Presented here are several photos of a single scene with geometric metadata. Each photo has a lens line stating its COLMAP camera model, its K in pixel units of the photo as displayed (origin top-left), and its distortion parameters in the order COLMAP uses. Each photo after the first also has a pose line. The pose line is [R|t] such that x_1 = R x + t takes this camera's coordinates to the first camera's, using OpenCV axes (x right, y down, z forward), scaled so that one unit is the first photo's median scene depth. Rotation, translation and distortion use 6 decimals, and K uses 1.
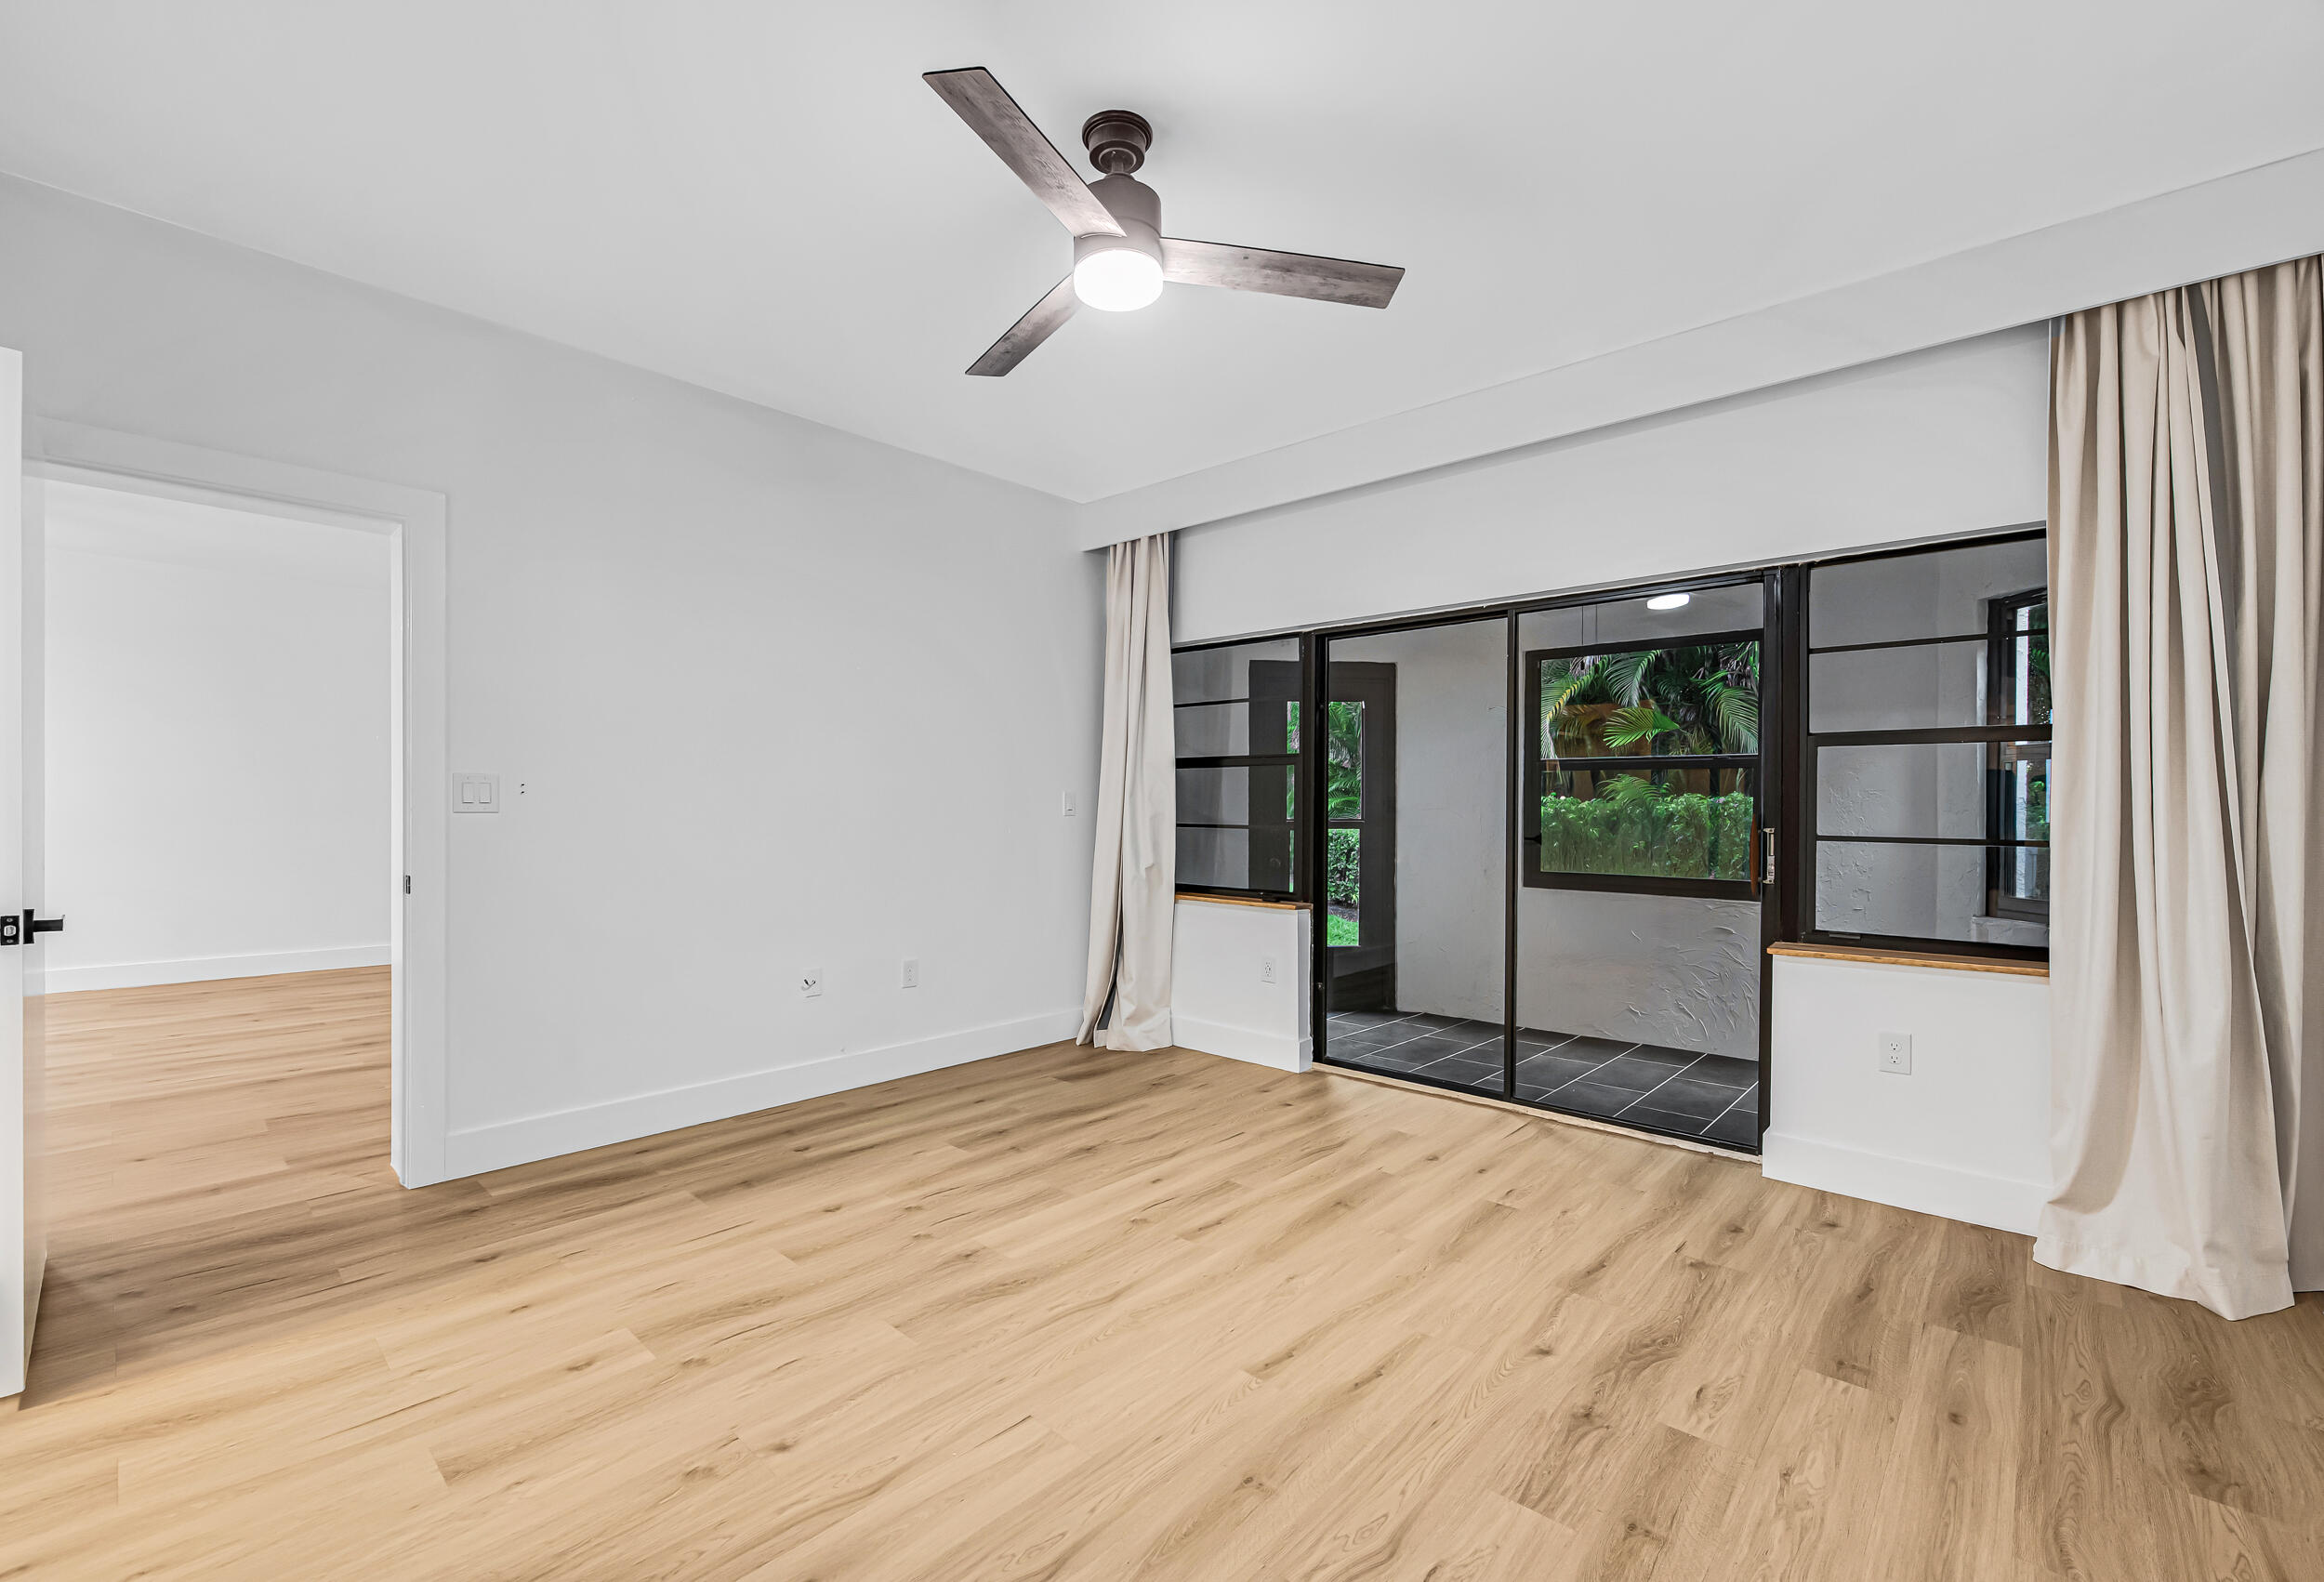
lens RADIAL K [[1001.8, 0, 1167.8], [0, 1001.8, 799.5], [0, 0, 1]] dist [0.019185, -0.007774]
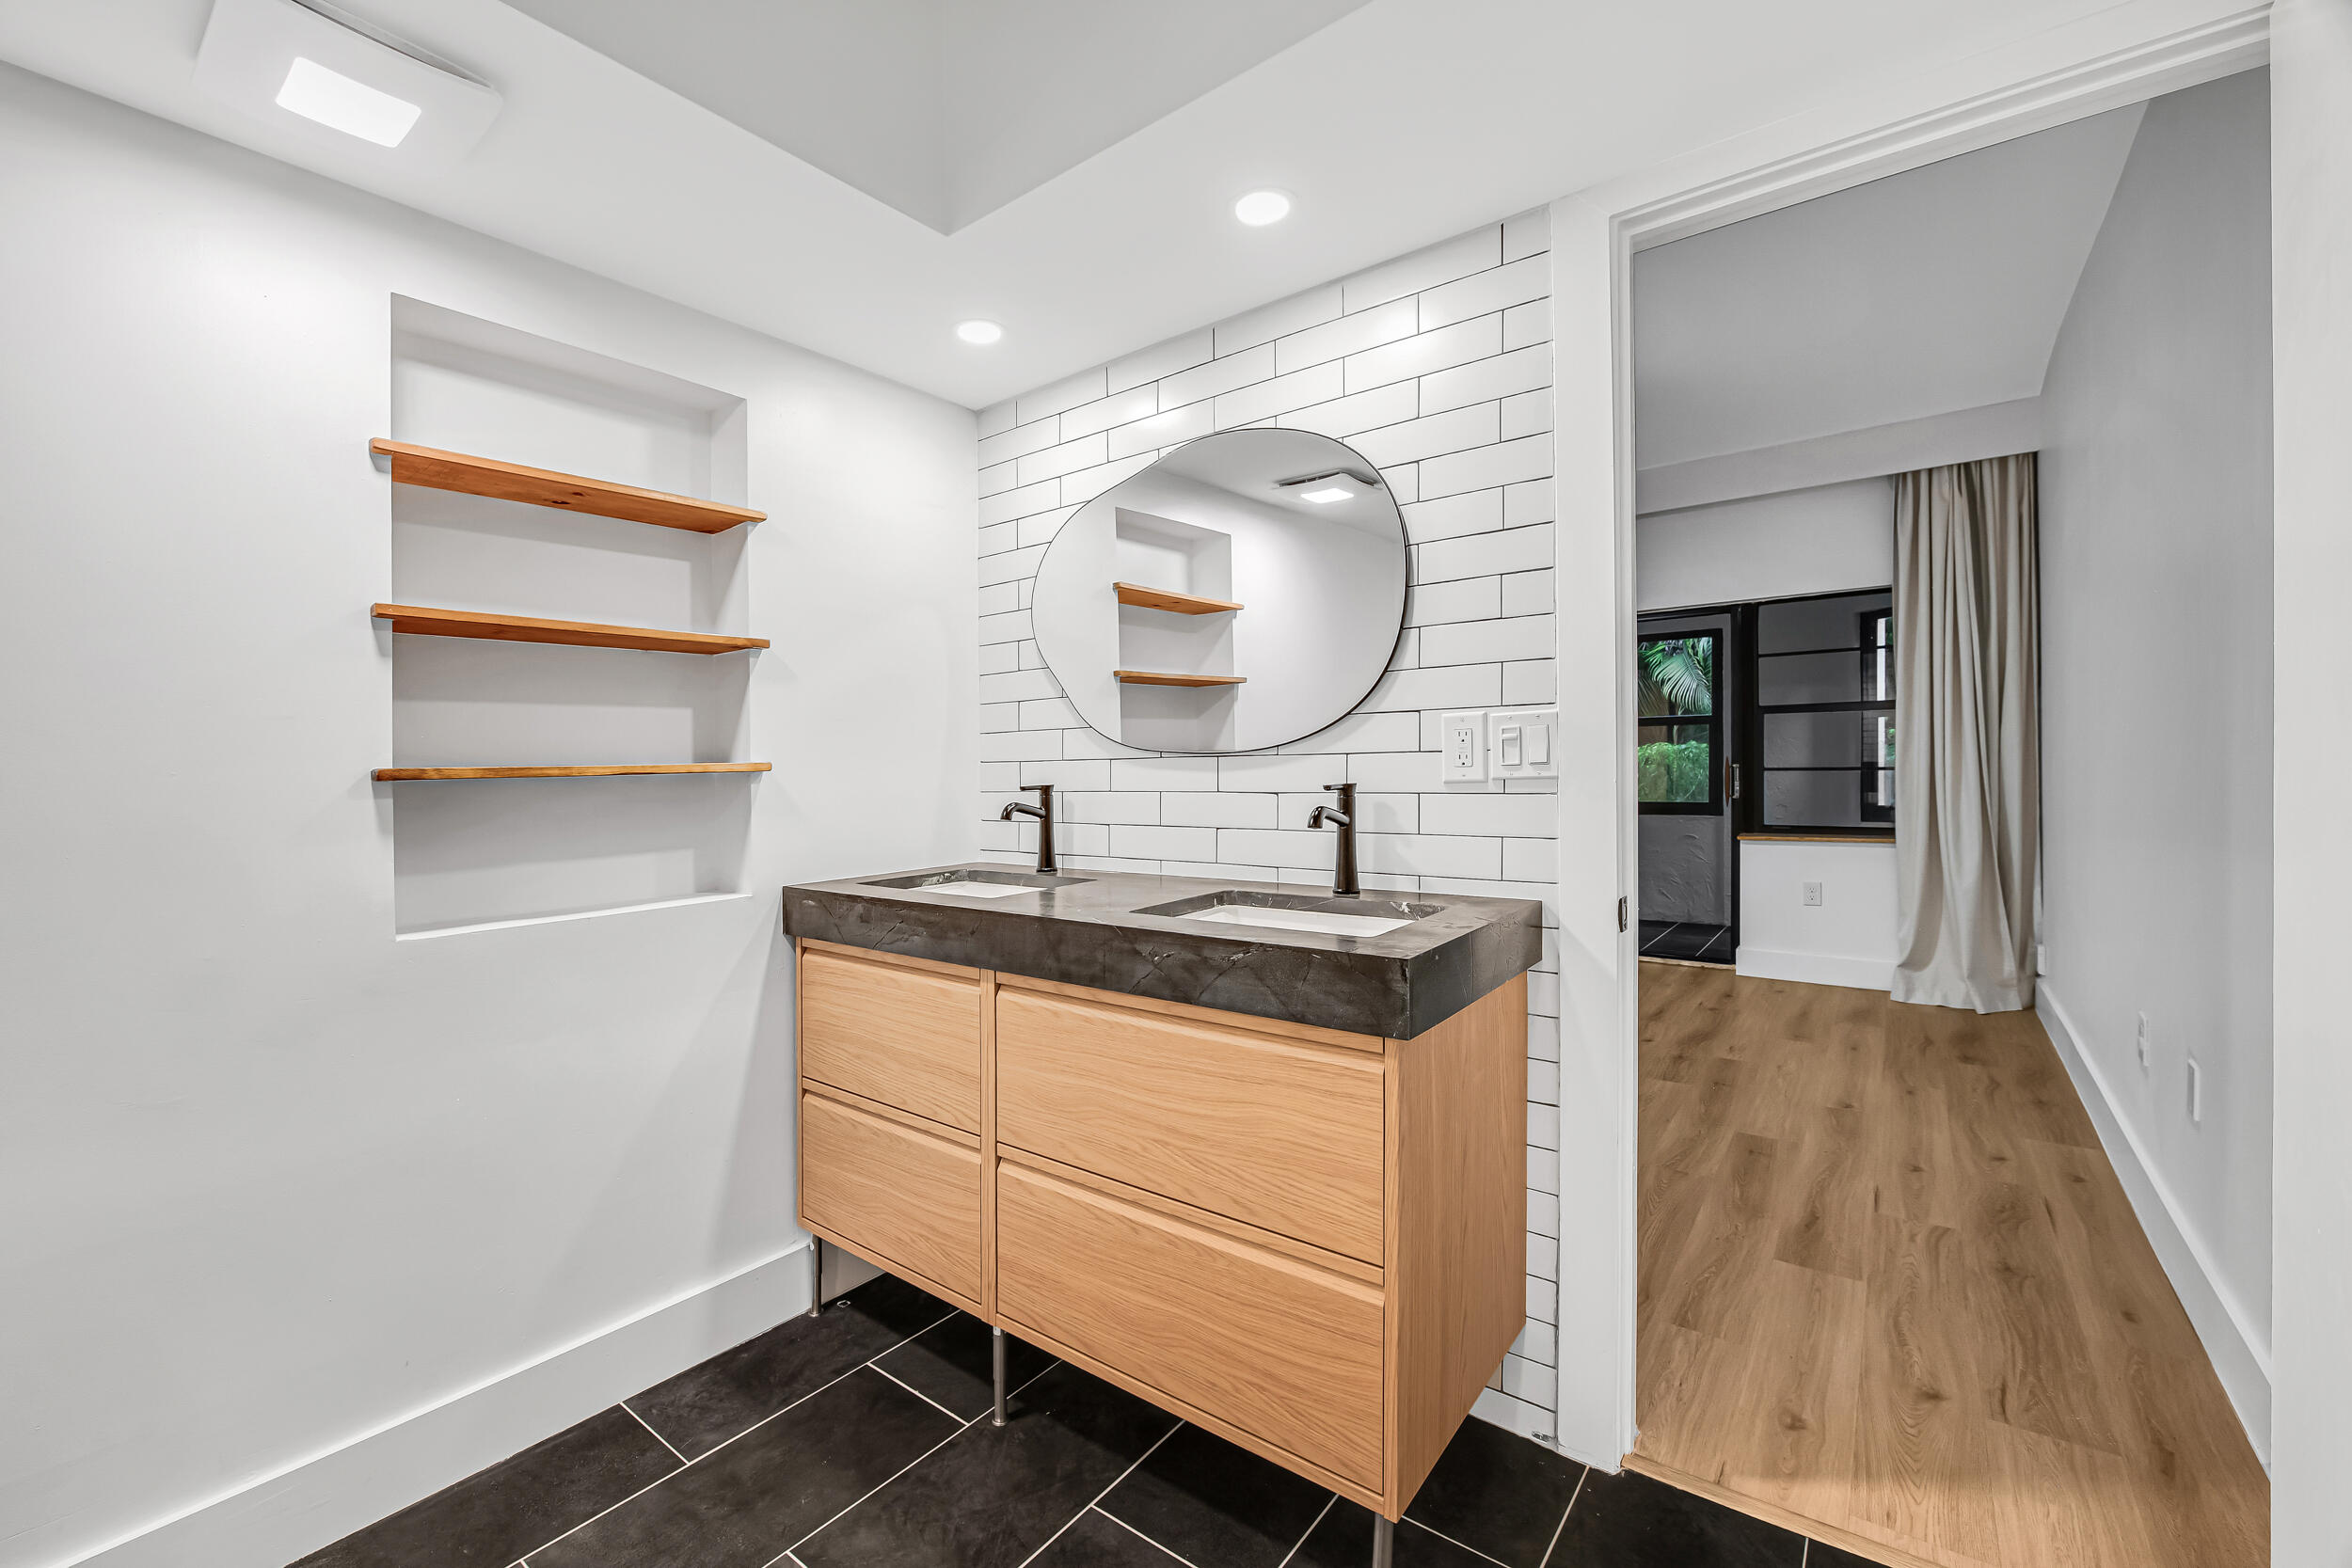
lens RADIAL K [[985.0, 0, 1104.7], [0, 985.0, 783.6], [0, 0, 1]] dist [-0.017382, -0.000204]
pose [[0.998854, -0.030743, 0.036675, -0.540824], [0.029692, 0.999142, 0.028884, -0.018454], [-0.037532, -0.027762, 0.998910, -0.609416]]
